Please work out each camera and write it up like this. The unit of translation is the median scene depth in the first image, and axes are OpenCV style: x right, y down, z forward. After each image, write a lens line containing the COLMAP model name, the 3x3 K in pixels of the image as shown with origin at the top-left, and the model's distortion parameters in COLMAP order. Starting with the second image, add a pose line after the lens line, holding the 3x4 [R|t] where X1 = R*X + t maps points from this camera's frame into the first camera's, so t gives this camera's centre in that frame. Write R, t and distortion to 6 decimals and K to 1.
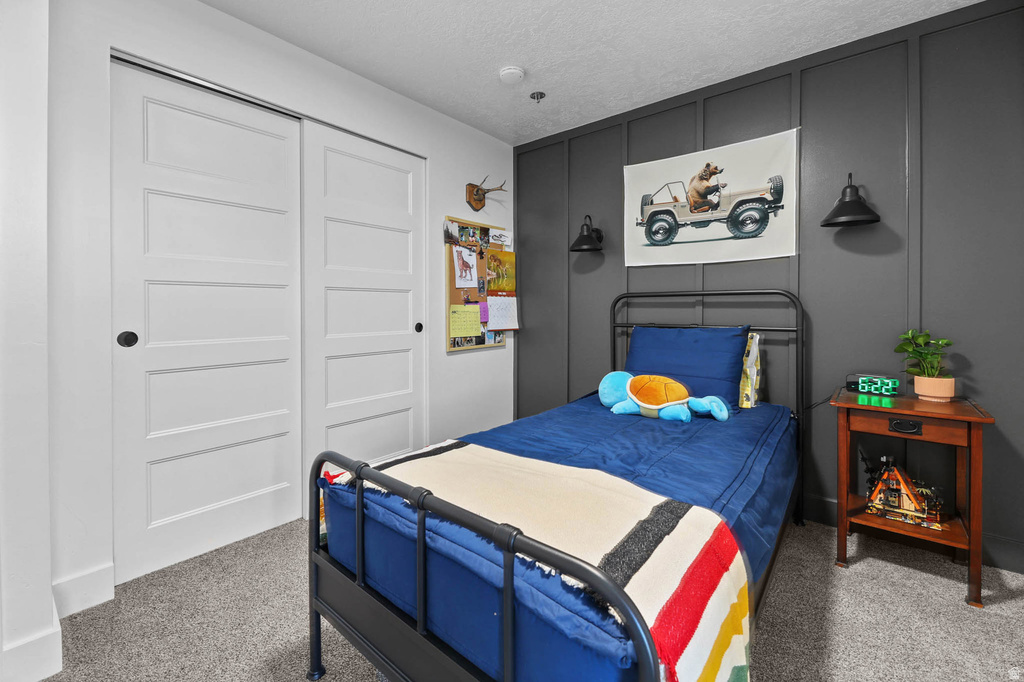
lens RADIAL K [[423.6, 0, 500.5], [0, 423.6, 315.6], [0, 0, 1]] dist [-0.001480, -0.001219]
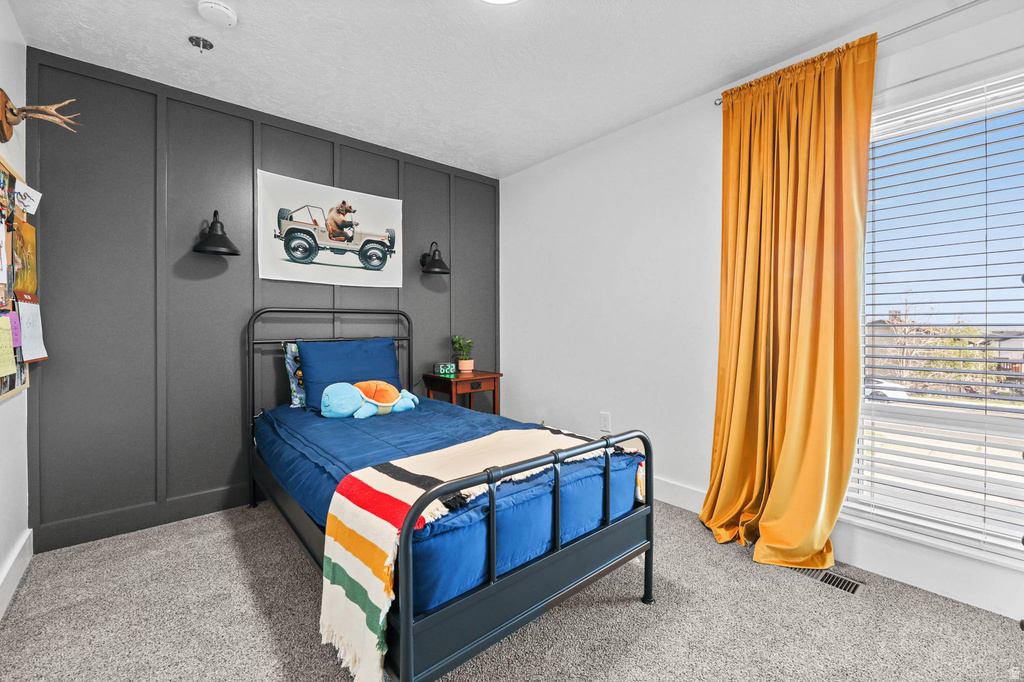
lens RADIAL K [[423.6, 0, 510.4], [0, 423.6, 336.2], [0, 0, 1]] dist [-0.001480, -0.001219]
pose [[0.161075, -0.027227, 0.986567, -0.602606], [0.014310, 0.999579, 0.025250, -0.005837], [-0.986838, 0.010050, 0.161397, 0.352086]]
